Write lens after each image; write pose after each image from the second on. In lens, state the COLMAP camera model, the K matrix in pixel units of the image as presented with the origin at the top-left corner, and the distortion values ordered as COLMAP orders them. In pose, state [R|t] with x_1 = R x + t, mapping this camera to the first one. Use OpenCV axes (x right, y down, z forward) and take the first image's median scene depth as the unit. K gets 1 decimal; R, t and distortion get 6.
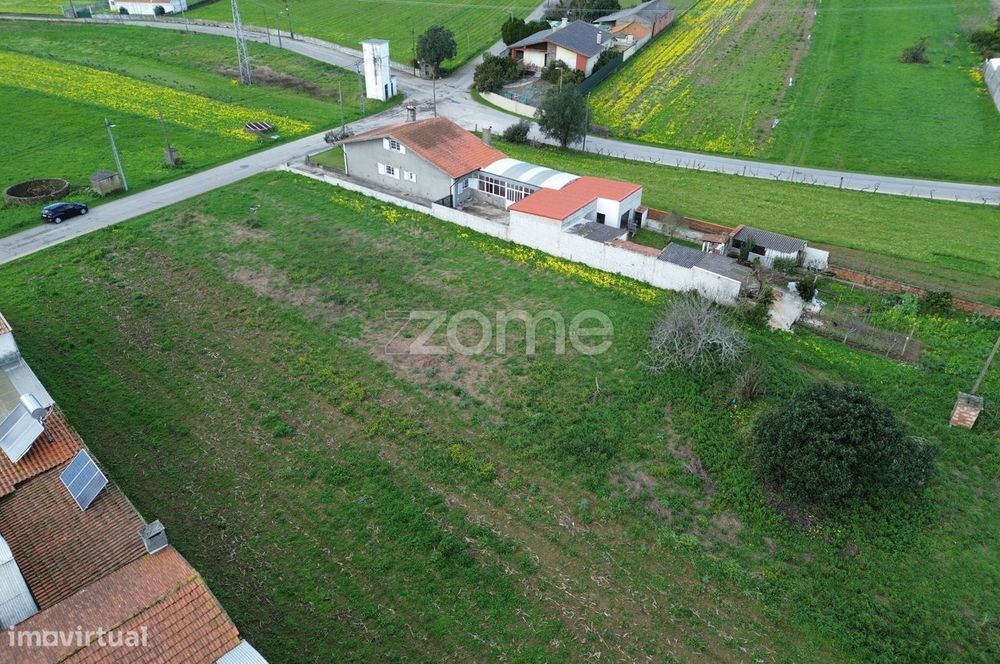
lens RADIAL K [[709.3, 0, 500.0], [0, 709.3, 332.0], [0, 0, 1]] dist [0.064033, -0.044895]
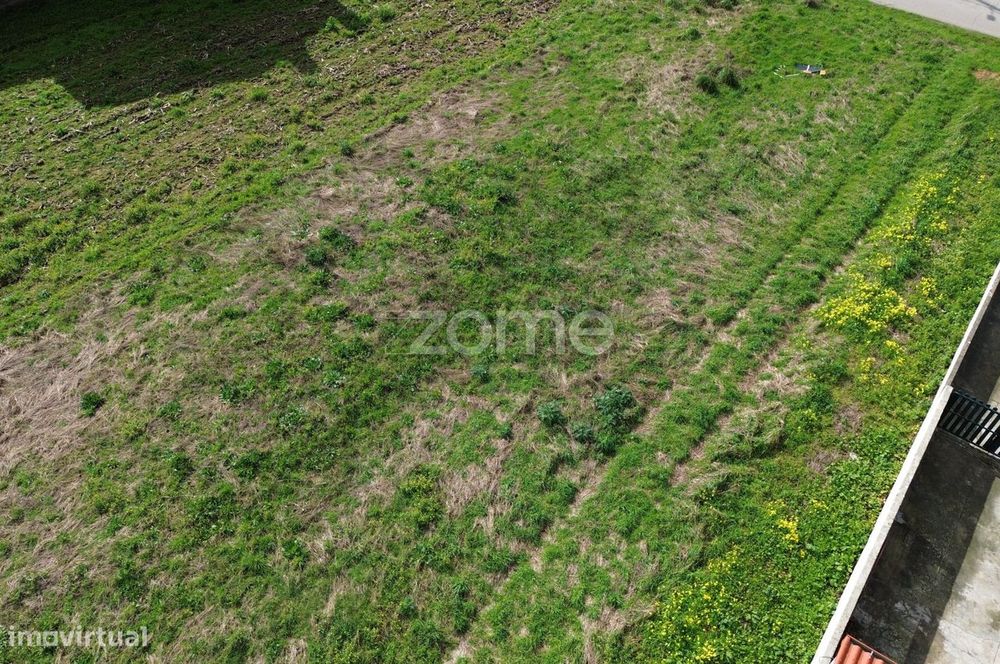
lens RADIAL K [[831.3, 0, 500.0], [0, 831.3, 332.0], [0, 0, 1]] dist [0.079873, -0.088102]
pose [[0.006631, 0.732315, -0.680934, 0.110414], [-0.566920, 0.563694, 0.600709, -0.317299], [0.823746, 0.382051, 0.418902, 0.807363]]
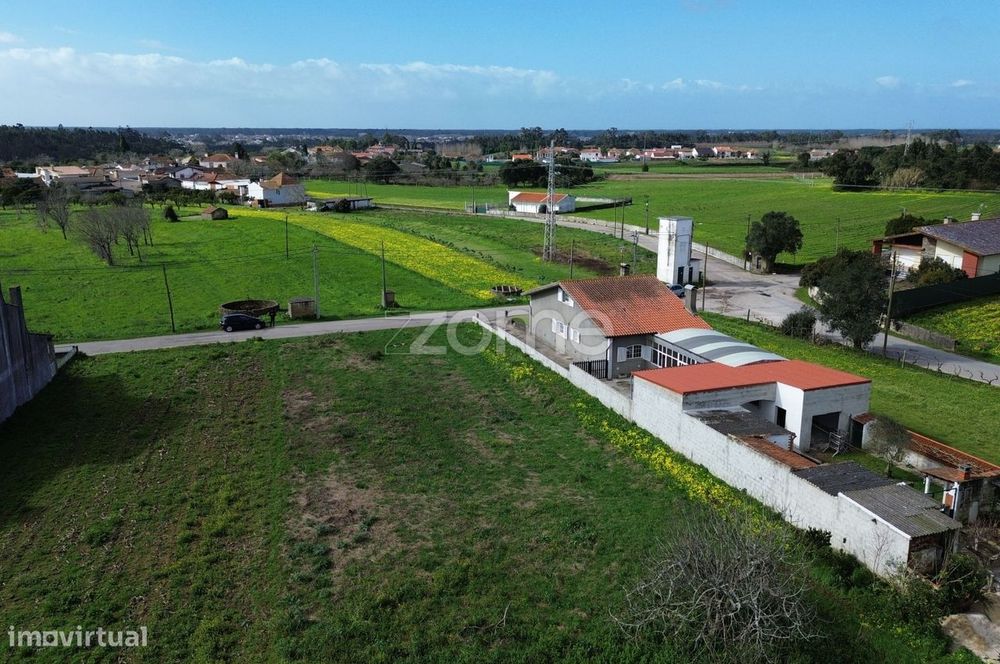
lens RADIAL K [[831.3, 0, 500.0], [0, 831.3, 332.0], [0, 0, 1]] dist [0.079873, -0.088102]
pose [[0.831291, 0.115823, -0.543637, 0.346946], [-0.285828, 0.927901, -0.239377, 0.019365], [0.476716, 0.354378, 0.804461, 0.281679]]
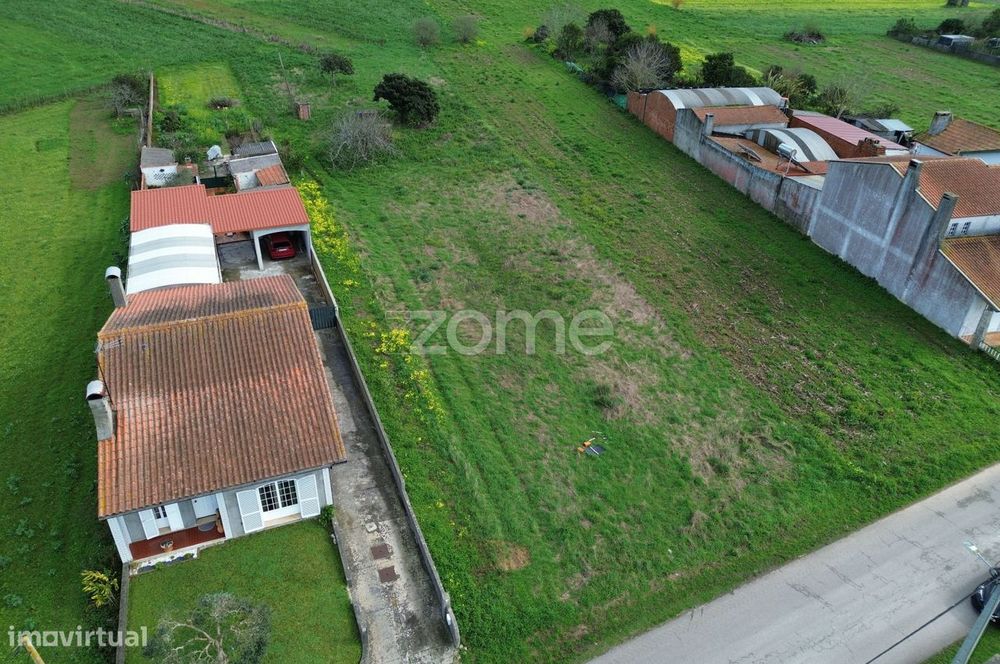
lens RADIAL K [[709.3, 0, 500.0], [0, 709.3, 332.0], [0, 0, 1]] dist [0.064033, -0.044895]
pose [[-0.846123, -0.302177, 0.439050, -0.548974], [0.259169, 0.486546, 0.834329, -0.725961], [-0.465733, 0.819733, -0.333362, 1.285767]]
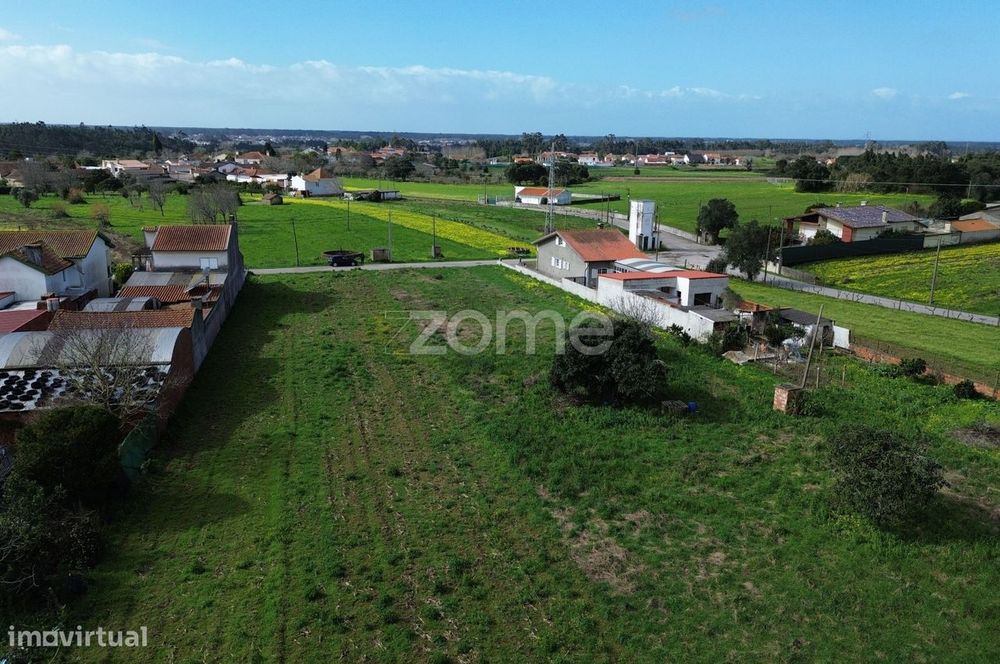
lens RADIAL K [[831.3, 0, 500.0], [0, 831.3, 332.0], [0, 0, 1]] dist [0.079873, -0.088102]
pose [[0.831394, 0.125591, -0.541305, 0.660167], [-0.299080, 0.922130, -0.245411, 0.314991], [0.468333, 0.365927, 0.804215, -0.172634]]
